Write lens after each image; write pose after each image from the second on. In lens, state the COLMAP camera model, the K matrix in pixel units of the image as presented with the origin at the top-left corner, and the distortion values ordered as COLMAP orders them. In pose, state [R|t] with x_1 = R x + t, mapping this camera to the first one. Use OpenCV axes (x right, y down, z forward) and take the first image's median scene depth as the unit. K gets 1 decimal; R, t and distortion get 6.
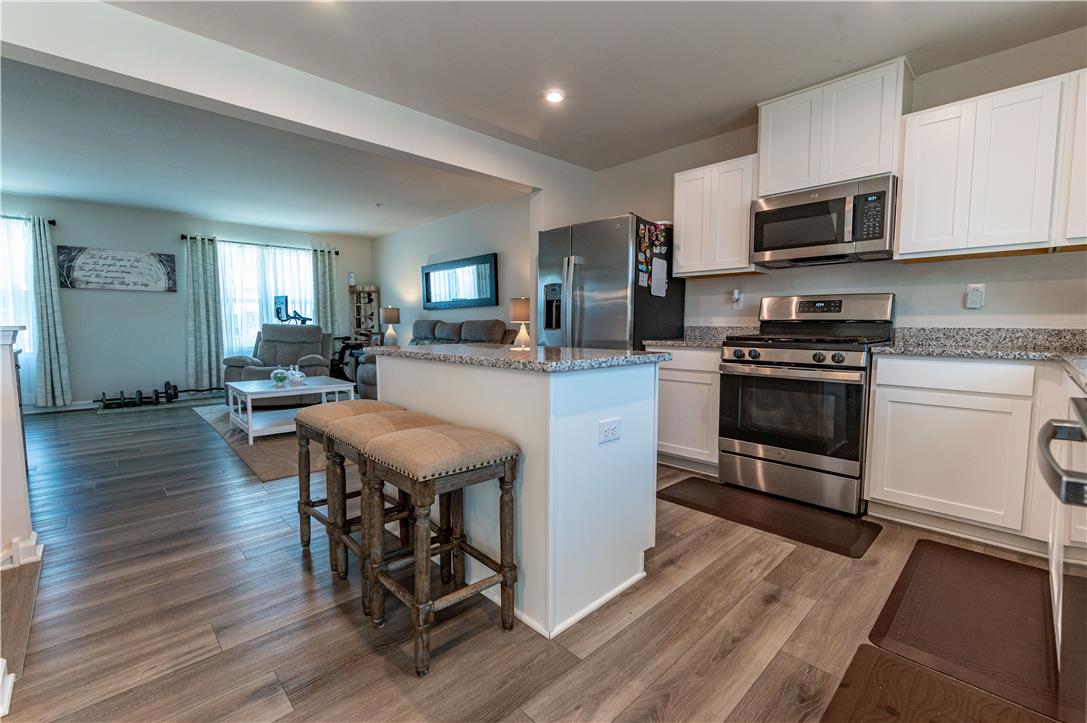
lens RADIAL K [[470.5, 0, 549.3], [0, 470.5, 360.9], [0, 0, 1]] dist [-0.002809, 0.000343]
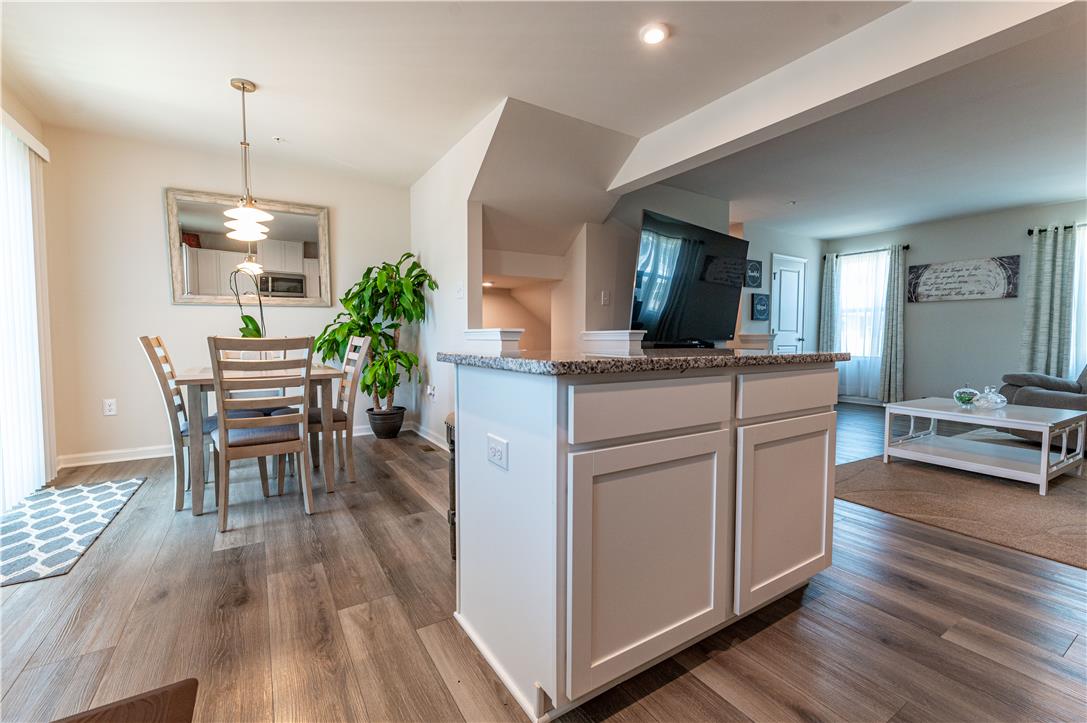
lens RADIAL K [[470.5, 0, 556.6], [0, 470.5, 358.5], [0, 0, 1]] dist [-0.002809, 0.000343]
pose [[-0.203255, 0.043926, -0.978140, 0.439574], [-0.080244, 0.994885, 0.061353, -0.032120], [0.975832, 0.090961, -0.198691, 0.627987]]
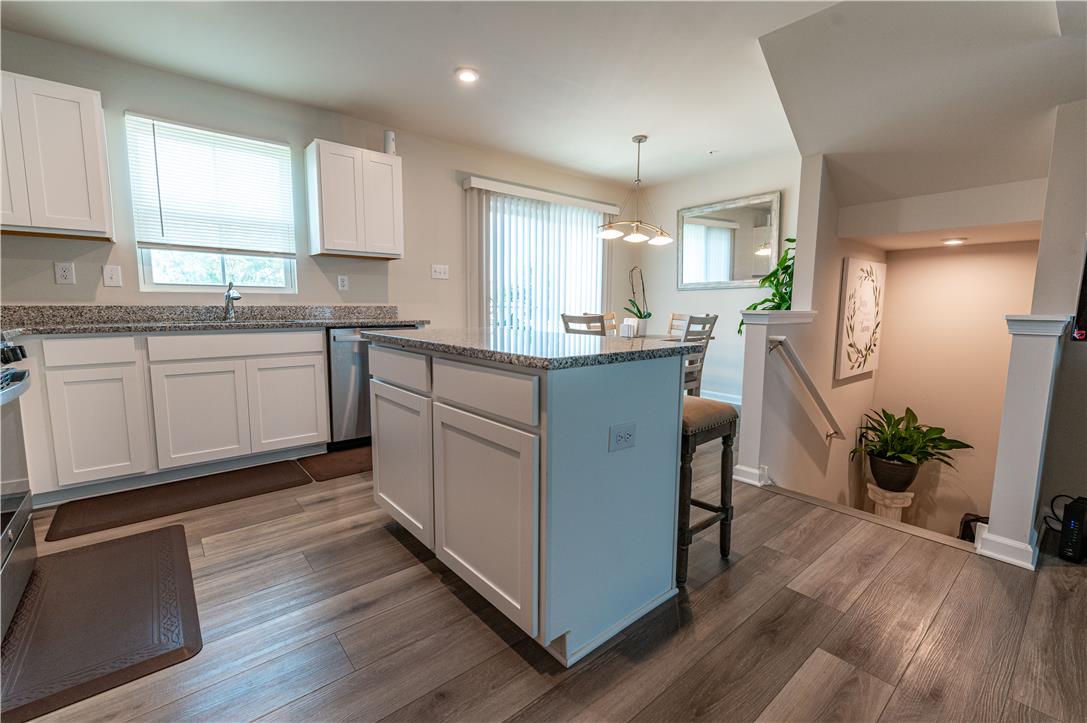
lens RADIAL K [[470.5, 0, 548.1], [0, 470.5, 358.4], [0, 0, 1]] dist [-0.002809, 0.000343]
pose [[-0.996828, -0.021097, 0.076737, -0.150445], [-0.005864, 0.981074, 0.193547, -0.098920], [-0.079368, 0.192483, -0.978085, 1.170324]]
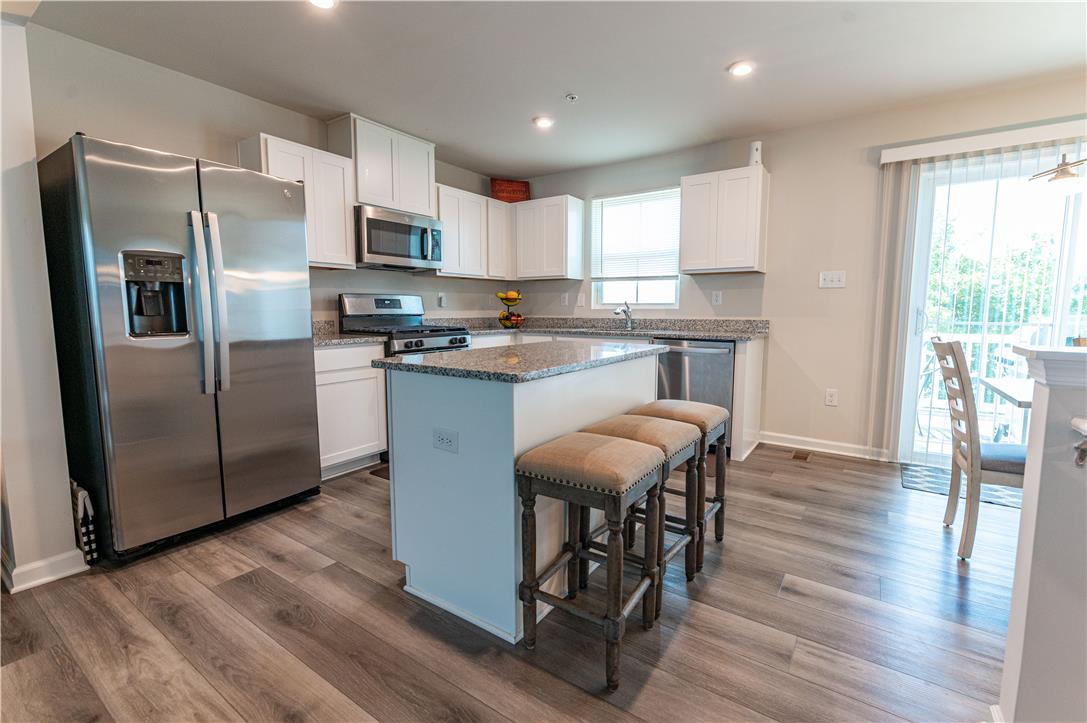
lens RADIAL K [[470.5, 0, 552.3], [0, 470.5, 359.5], [0, 0, 1]] dist [-0.002809, 0.000343]
pose [[-0.195038, -0.110031, 0.974604, -0.683161], [0.076098, 0.988994, 0.126885, -0.084983], [-0.977839, 0.098913, -0.184519, 0.733907]]
